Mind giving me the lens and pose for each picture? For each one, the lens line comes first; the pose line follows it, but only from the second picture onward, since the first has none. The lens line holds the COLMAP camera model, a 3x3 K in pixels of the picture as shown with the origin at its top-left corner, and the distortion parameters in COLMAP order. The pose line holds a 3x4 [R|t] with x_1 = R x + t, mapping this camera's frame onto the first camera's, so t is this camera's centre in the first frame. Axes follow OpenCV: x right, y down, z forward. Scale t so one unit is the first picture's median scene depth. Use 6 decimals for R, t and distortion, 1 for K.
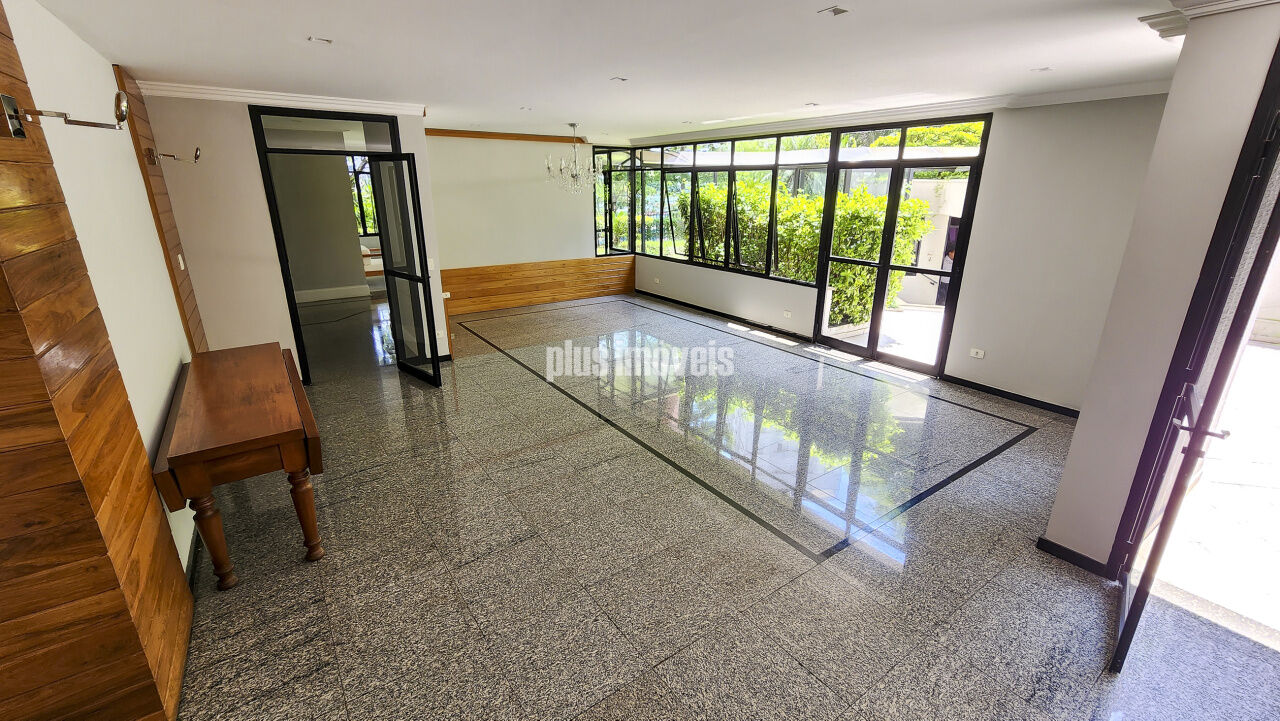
lens RADIAL K [[528.0, 0, 638.8], [0, 528.0, 354.1], [0, 0, 1]] dist [-0.000583, 0.000469]
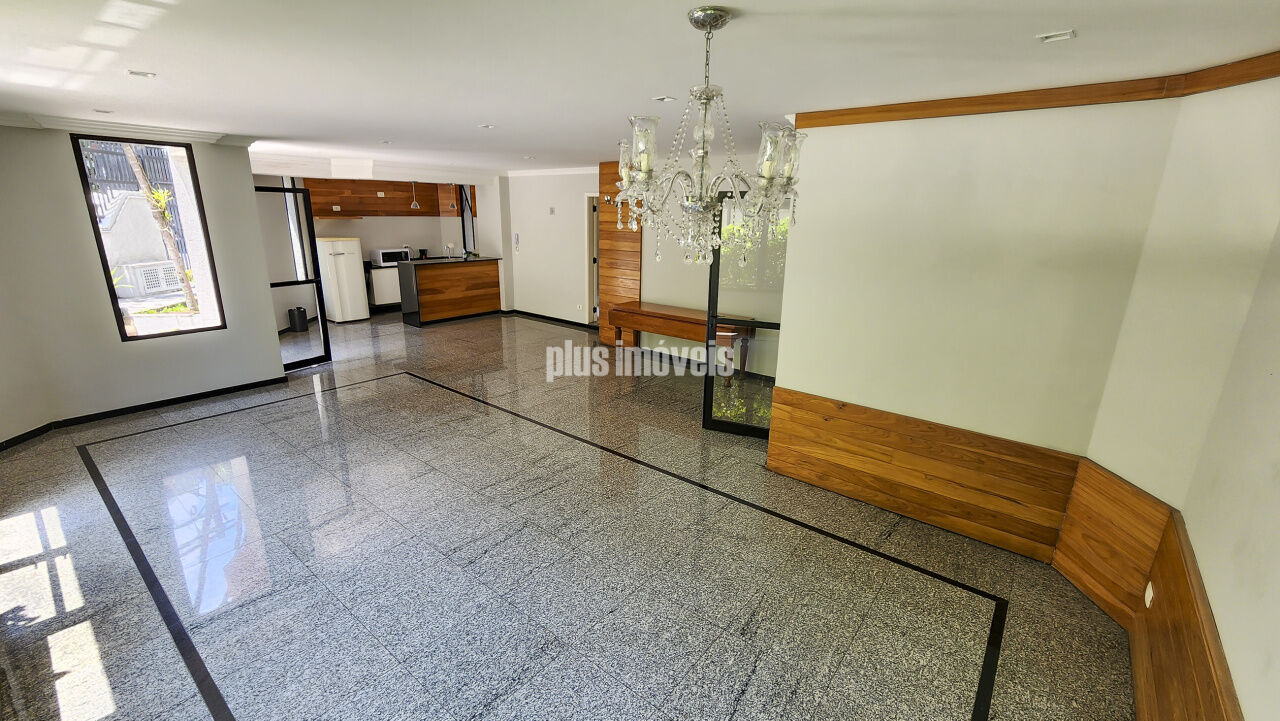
lens RADIAL K [[528.0, 0, 638.8], [0, 528.0, 354.1], [0, 0, 1]] dist [-0.000583, 0.000469]
pose [[-0.962228, 0.055631, -0.266501, -0.011243], [-0.101326, 0.835393, 0.540232, -0.450431], [0.252687, 0.546830, -0.798202, 1.352033]]
